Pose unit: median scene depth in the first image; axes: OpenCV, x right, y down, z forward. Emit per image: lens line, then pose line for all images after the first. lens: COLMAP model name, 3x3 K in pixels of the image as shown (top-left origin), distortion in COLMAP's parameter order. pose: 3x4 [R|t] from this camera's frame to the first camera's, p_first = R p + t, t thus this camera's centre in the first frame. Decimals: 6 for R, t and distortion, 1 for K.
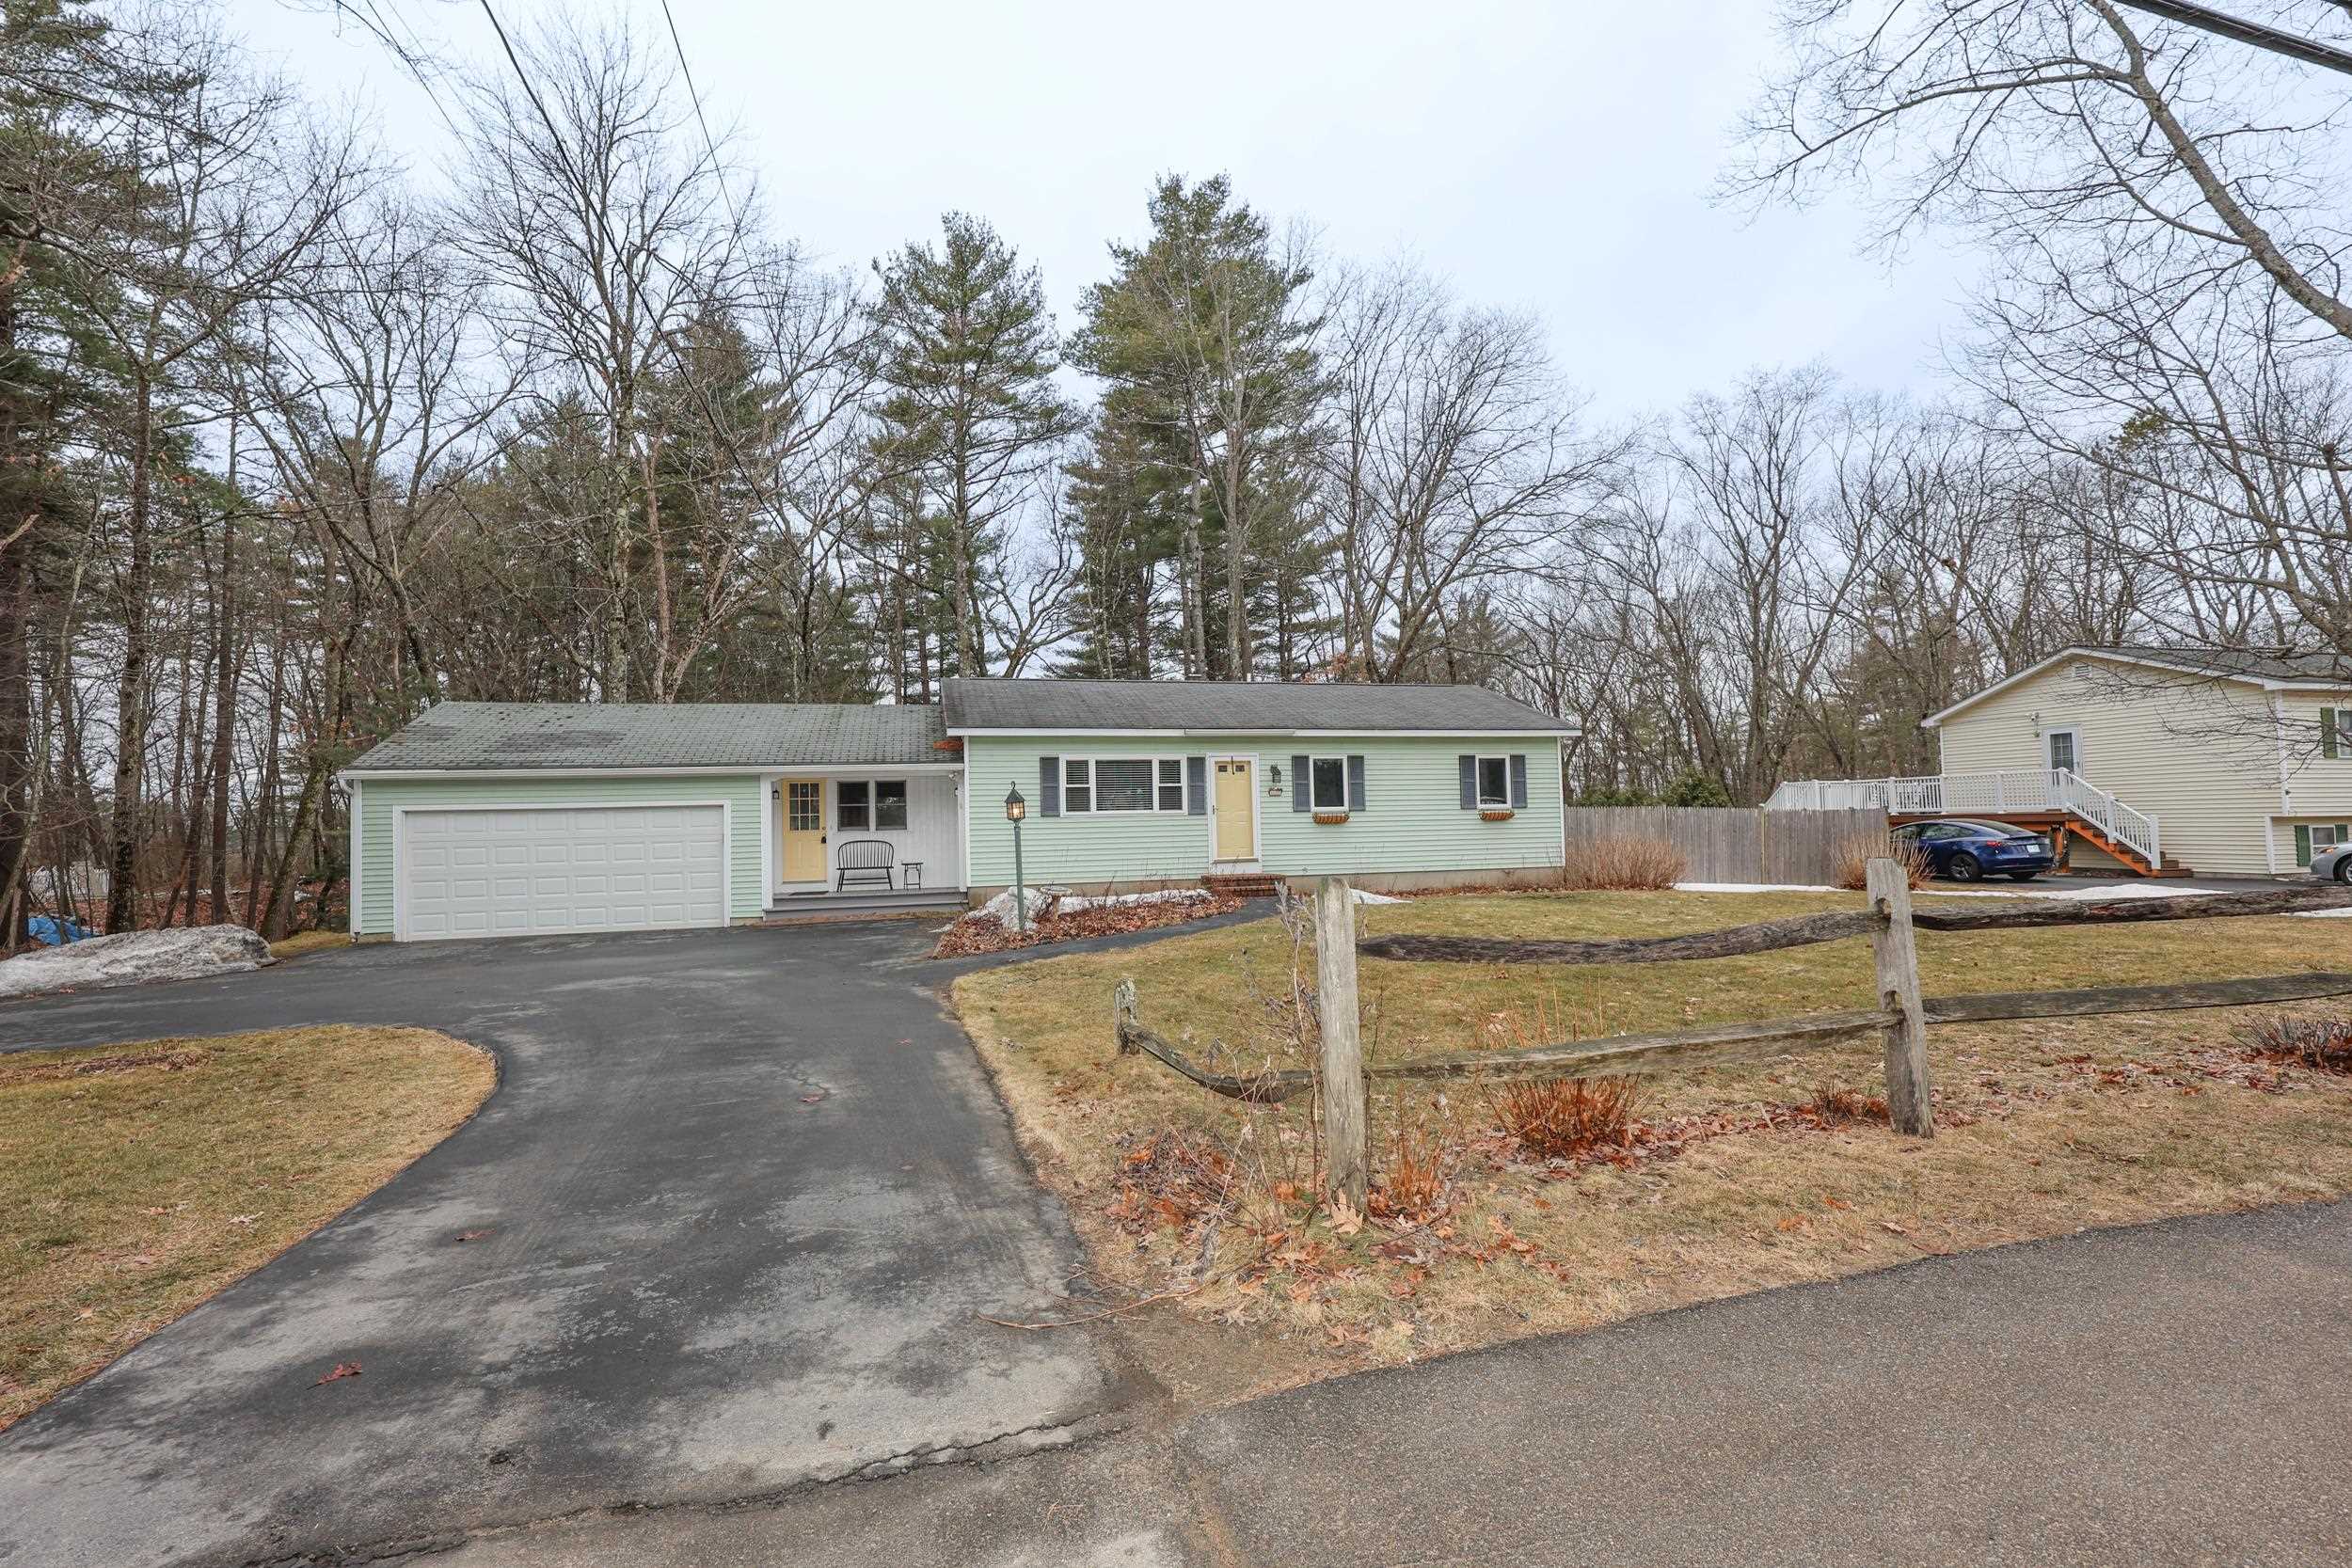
lens RADIAL K [[961.5, 0, 1176.0], [0, 961.5, 784.0], [0, 0, 1]] dist [-0.002013, -0.000051]
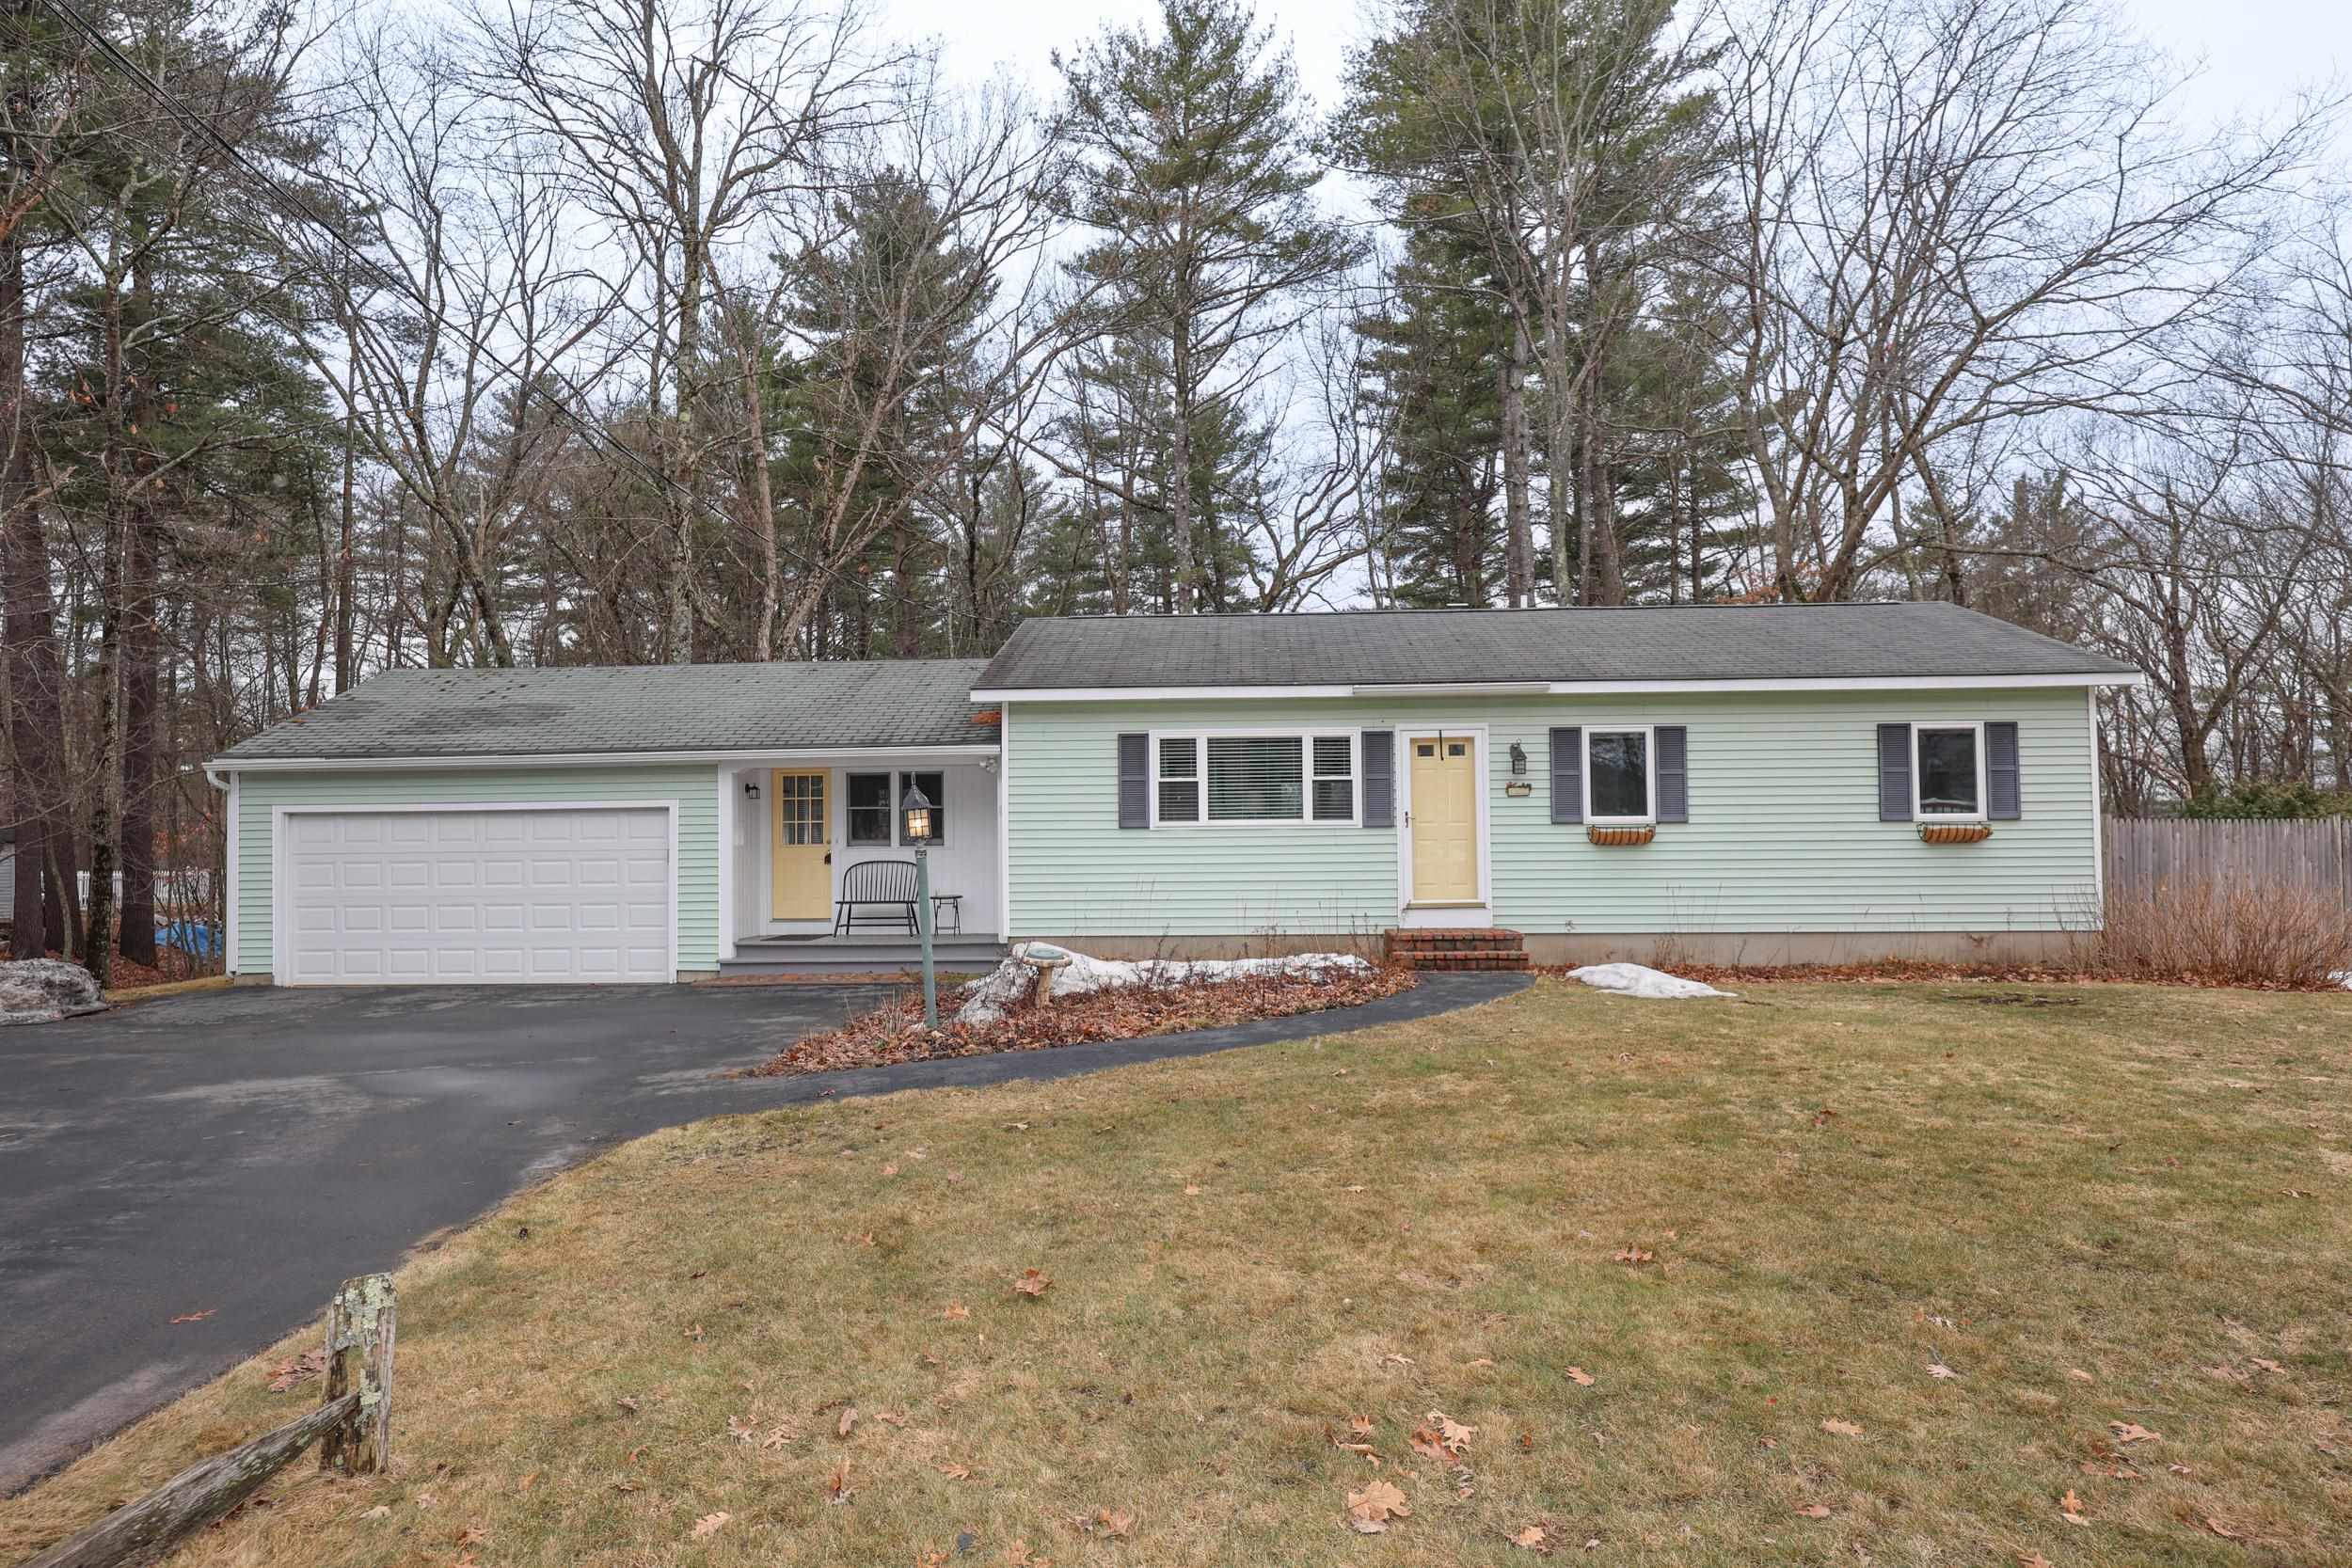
lens RADIAL K [[1310.8, 0, 1176.0], [0, 1310.8, 784.0], [0, 0, 1]] dist [0.004261, 0.002401]
pose [[0.959290, 0.001376, -0.282420, 0.120705], [0.000463, 0.999979, 0.006444, -0.000662], [0.282423, -0.006312, 0.959269, 0.161894]]
